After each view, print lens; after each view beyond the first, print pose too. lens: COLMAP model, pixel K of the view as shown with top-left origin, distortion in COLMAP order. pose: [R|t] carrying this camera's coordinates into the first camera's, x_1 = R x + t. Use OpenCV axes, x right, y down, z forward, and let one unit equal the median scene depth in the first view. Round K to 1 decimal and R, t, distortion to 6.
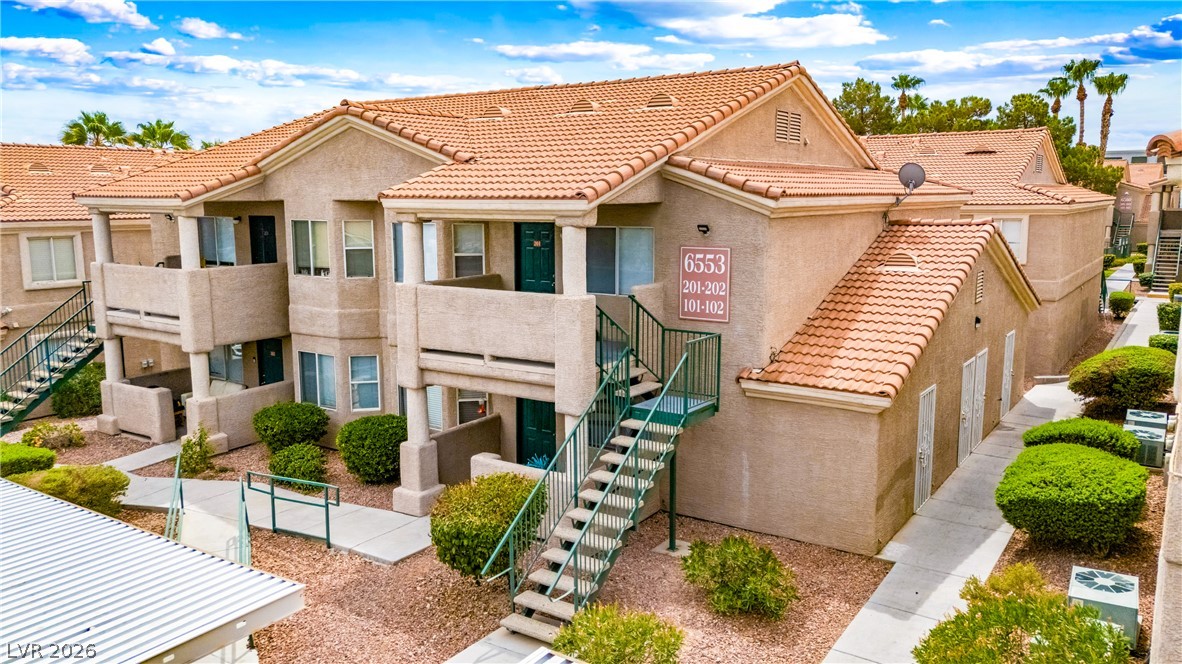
lens RADIAL K [[876.0, 0, 591.2], [0, 876.0, 342.2], [0, 0, 1]] dist [0.029561, -0.017175]
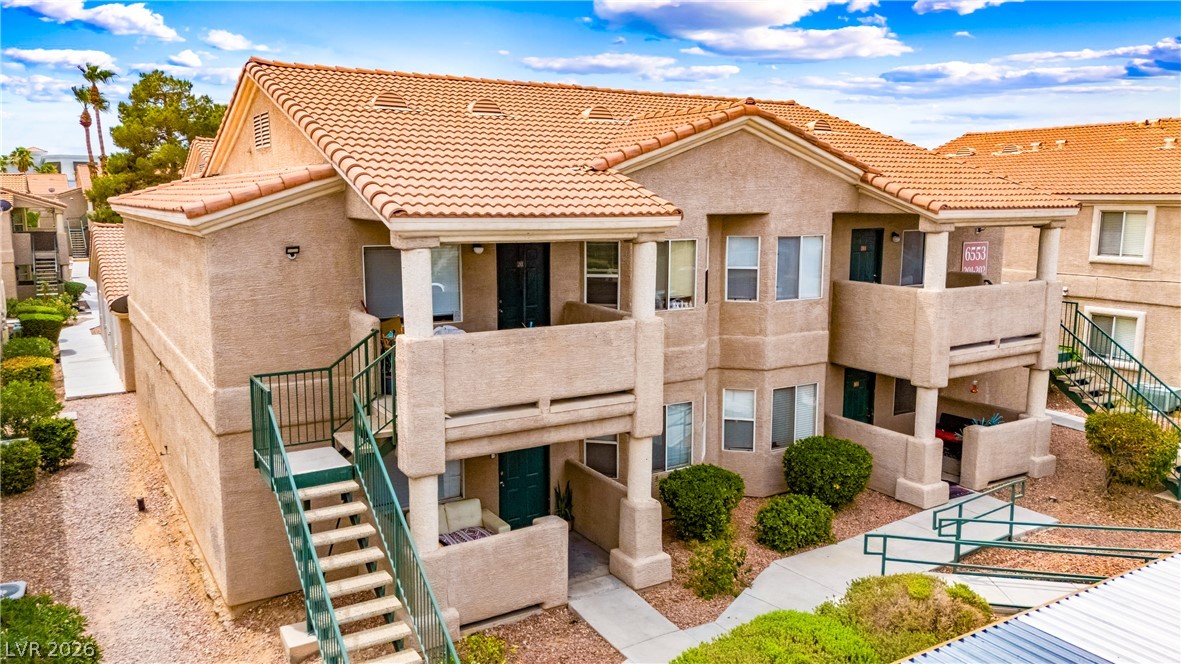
lens RADIAL K [[885.5, 0, 571.9], [0, 885.5, 333.4], [0, 0, 1]] dist [0.044803, -0.044253]
pose [[0.427720, -0.137324, 0.893419, -1.221684], [0.149741, 0.985501, 0.079789, -0.148874], [-0.891422, 0.099654, 0.442081, 0.823536]]
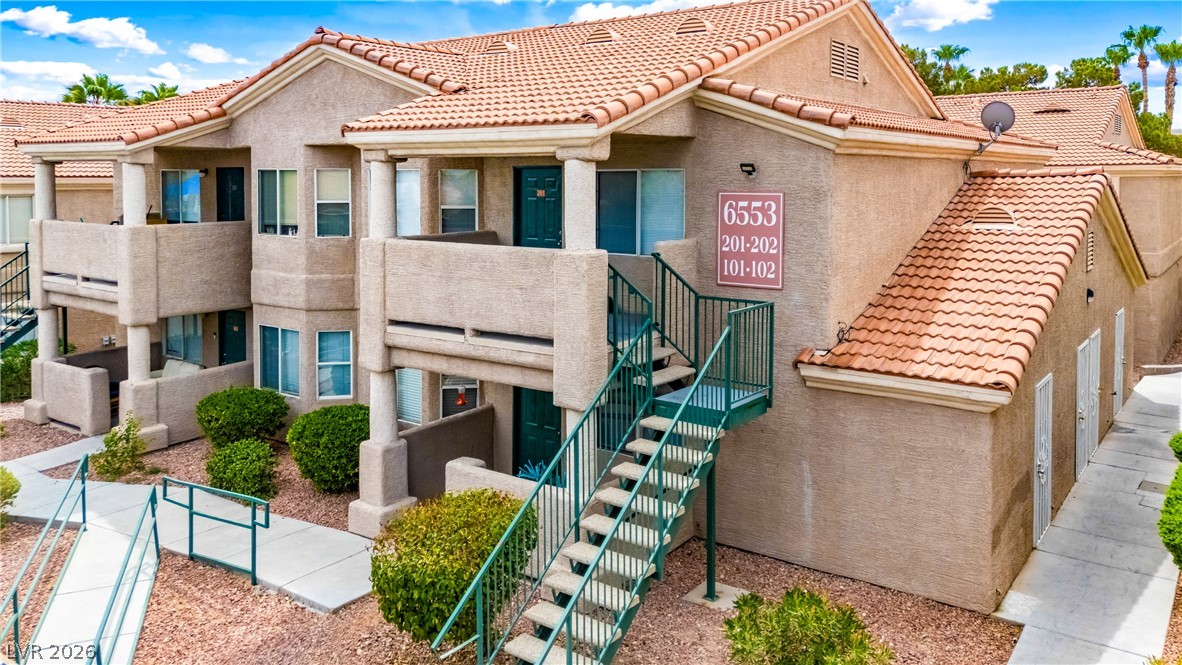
lens RADIAL K [[886.2, 0, 596.5], [0, 886.2, 226.3], [0, 0, 1]] dist [0.044803, -0.044253]
pose [[0.999544, 0.005622, -0.029667, 0.014077], [-0.008865, 0.993855, -0.110330, 0.008910], [0.028864, 0.110542, 0.993452, 0.181290]]
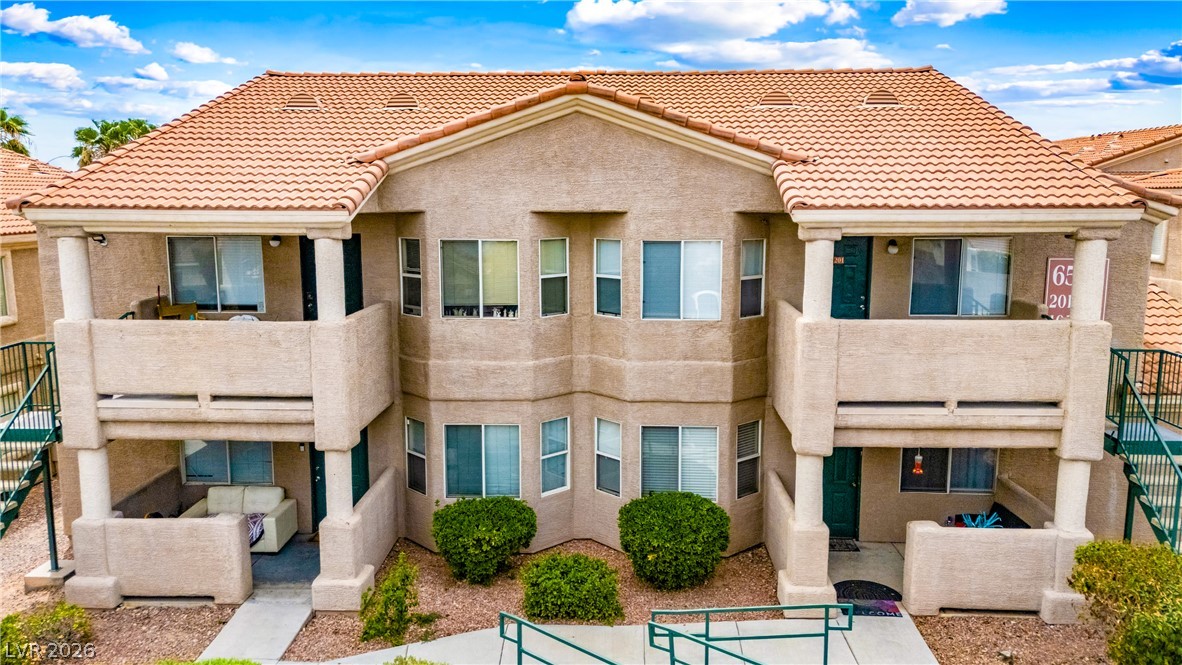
lens RADIAL K [[886.2, 0, 579.6], [0, 886.2, 328.8], [0, 0, 1]] dist [0.044803, -0.044253]
pose [[0.857802, -0.076380, 0.508273, -0.696899], [0.085444, 0.996328, 0.005520, -0.071897], [-0.506828, 0.038694, 0.861178, 0.388367]]
